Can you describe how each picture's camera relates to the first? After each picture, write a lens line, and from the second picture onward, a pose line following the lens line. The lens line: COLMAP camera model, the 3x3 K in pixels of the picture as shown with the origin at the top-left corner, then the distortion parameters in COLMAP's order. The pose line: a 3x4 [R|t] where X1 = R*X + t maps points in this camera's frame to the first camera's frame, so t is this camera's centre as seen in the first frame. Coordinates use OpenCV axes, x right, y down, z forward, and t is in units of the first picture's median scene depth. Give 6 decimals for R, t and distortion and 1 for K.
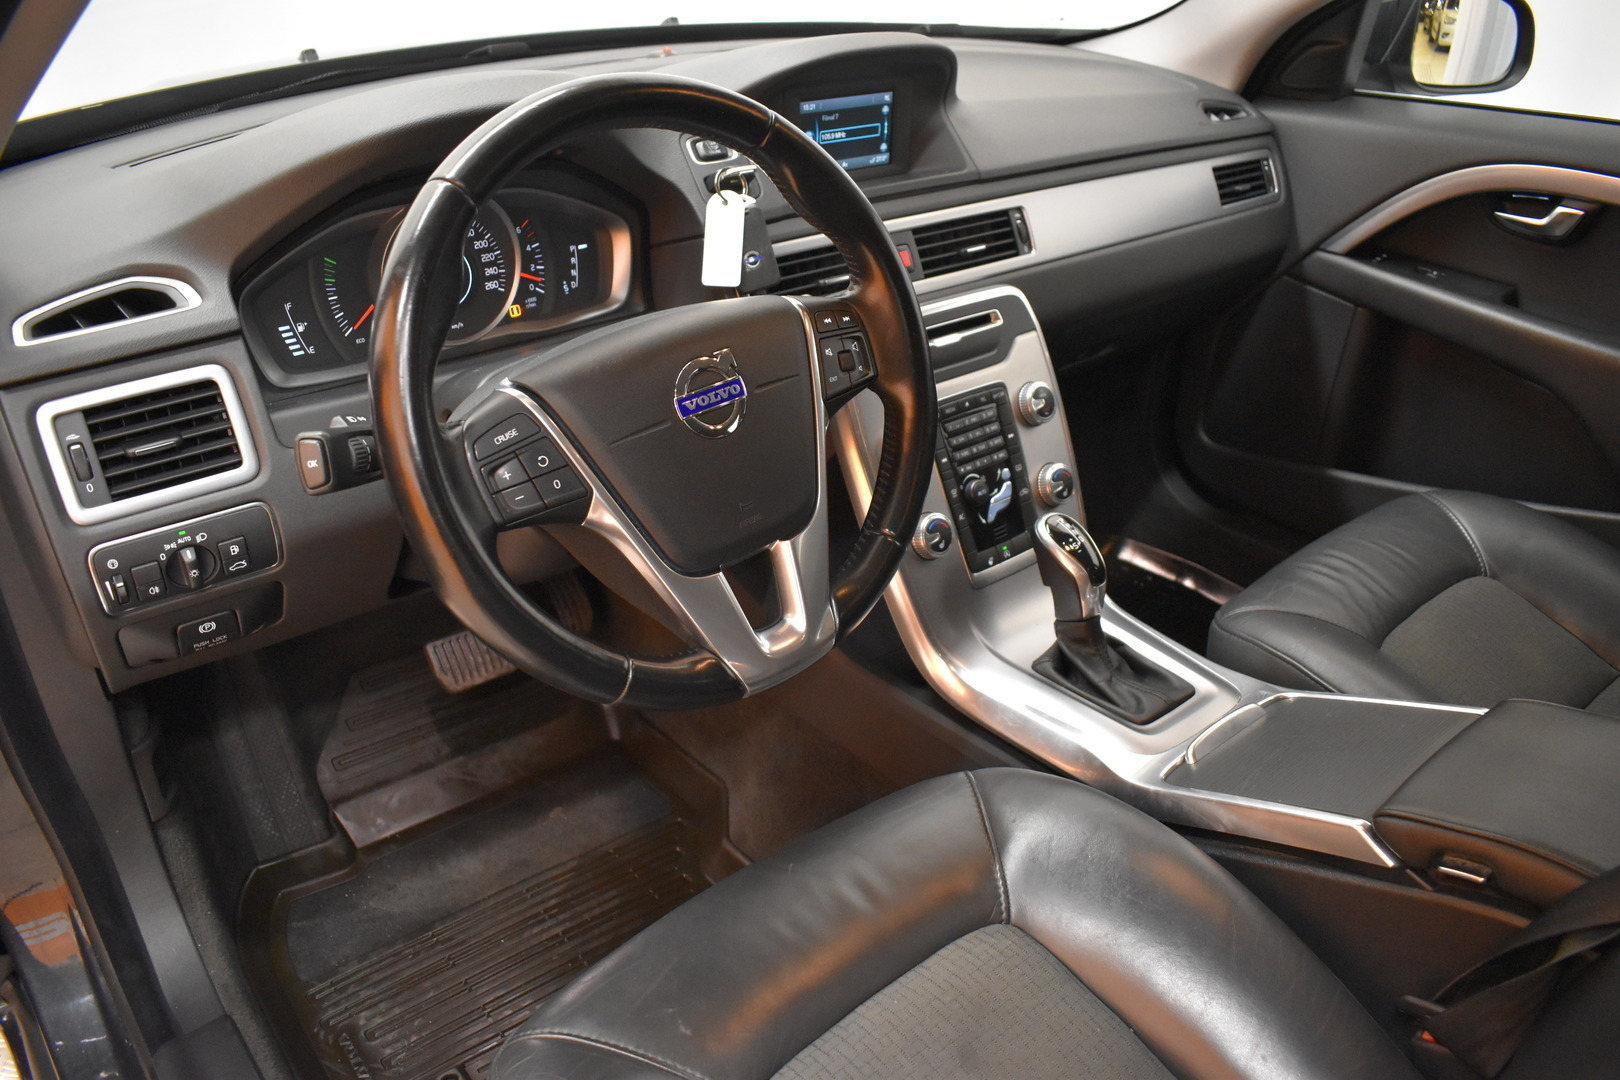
lens RADIAL K [[1368.0, 0, 810.0], [0, 1368.0, 540.0], [0, 0, 1]] dist [-0.065771, -0.002434]
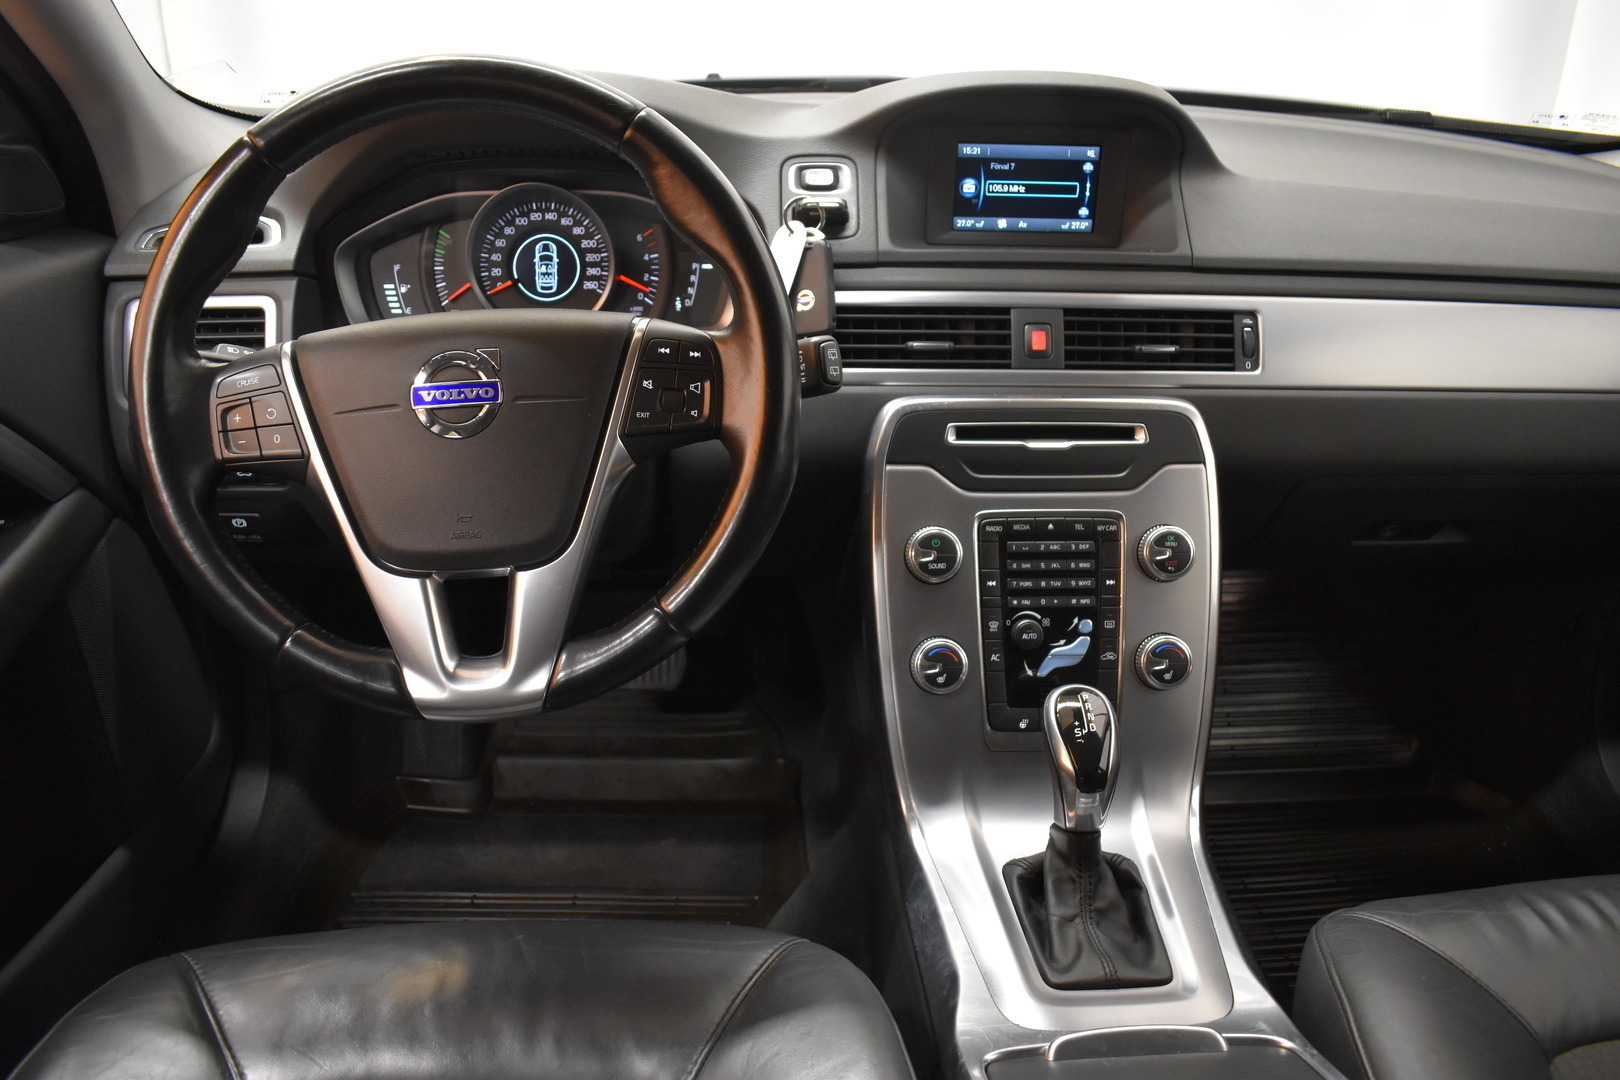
lens RADIAL K [[1368.0, 0, 810.0], [0, 1368.0, 540.0], [0, 0, 1]] dist [-0.065771, -0.002434]
pose [[0.779726, 0.249026, -0.574468, 0.466006], [-0.289596, 0.956902, 0.021738, -0.068126], [0.555123, 0.149414, 0.818238, 0.263483]]
